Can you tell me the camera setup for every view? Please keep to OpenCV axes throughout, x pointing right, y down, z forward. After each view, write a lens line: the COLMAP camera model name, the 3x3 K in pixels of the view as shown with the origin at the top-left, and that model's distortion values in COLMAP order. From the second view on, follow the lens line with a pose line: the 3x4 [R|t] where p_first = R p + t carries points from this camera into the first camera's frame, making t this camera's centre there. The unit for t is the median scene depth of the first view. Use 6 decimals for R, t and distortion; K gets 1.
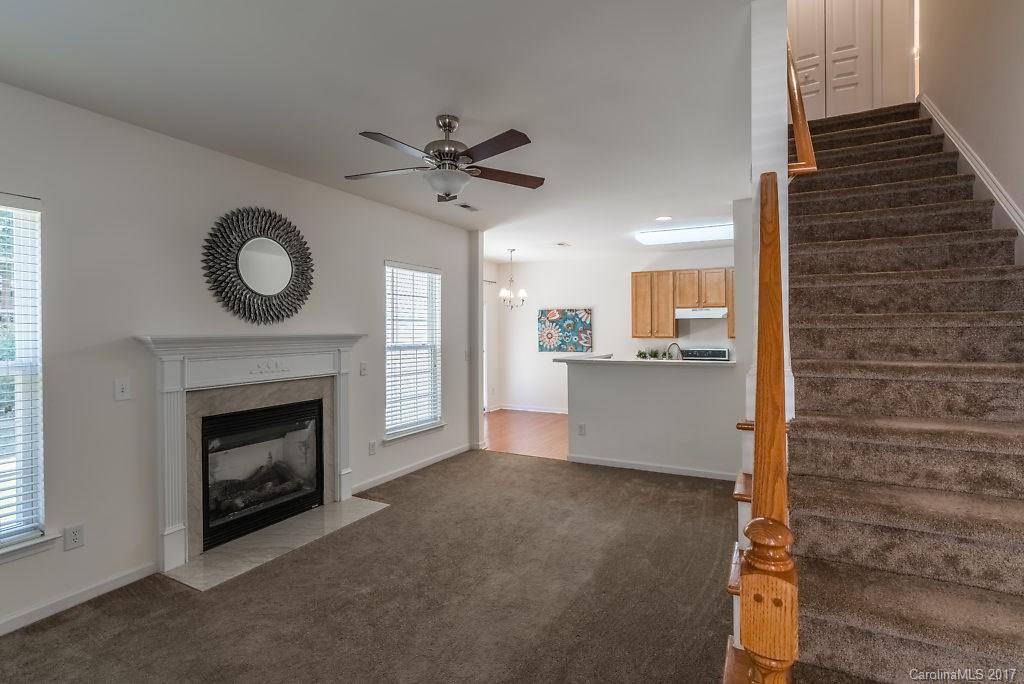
lens RADIAL K [[472.9, 0, 514.0], [0, 472.9, 333.6], [0, 0, 1]] dist [-0.001747, -0.000032]
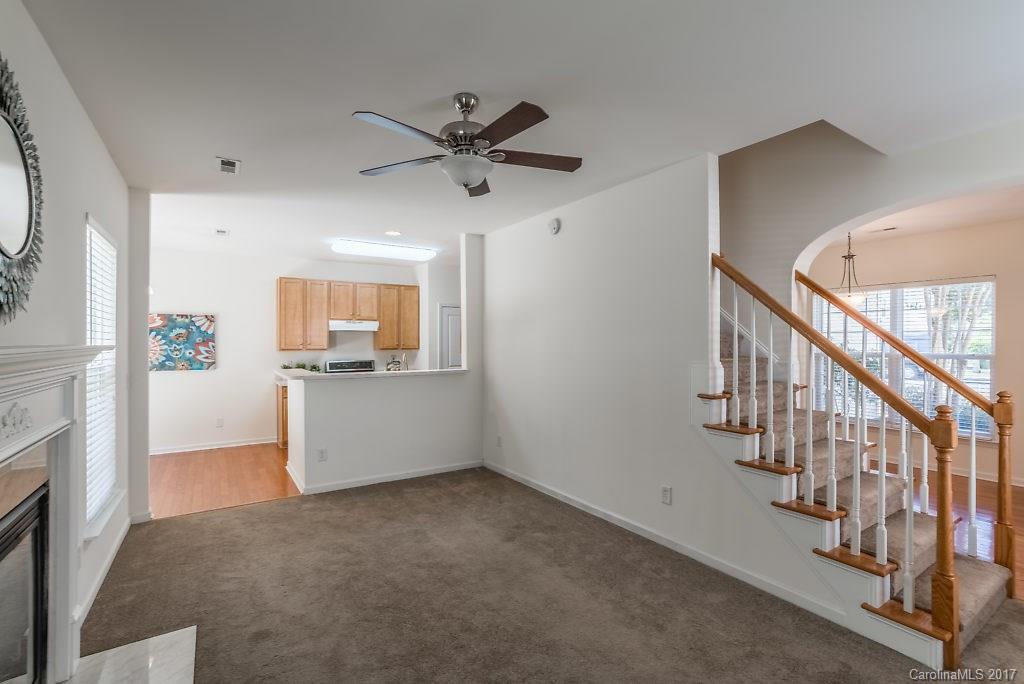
lens RADIAL K [[479.9, 0, 512.0], [0, 479.9, 342.0], [0, 0, 1]] dist [-0.000761, 0.000258]
pose [[0.501348, 0.004979, 0.865231, -0.321707], [0.004857, 0.999951, -0.008569, 0.002305], [-0.865232, 0.008498, 0.501300, 0.178114]]
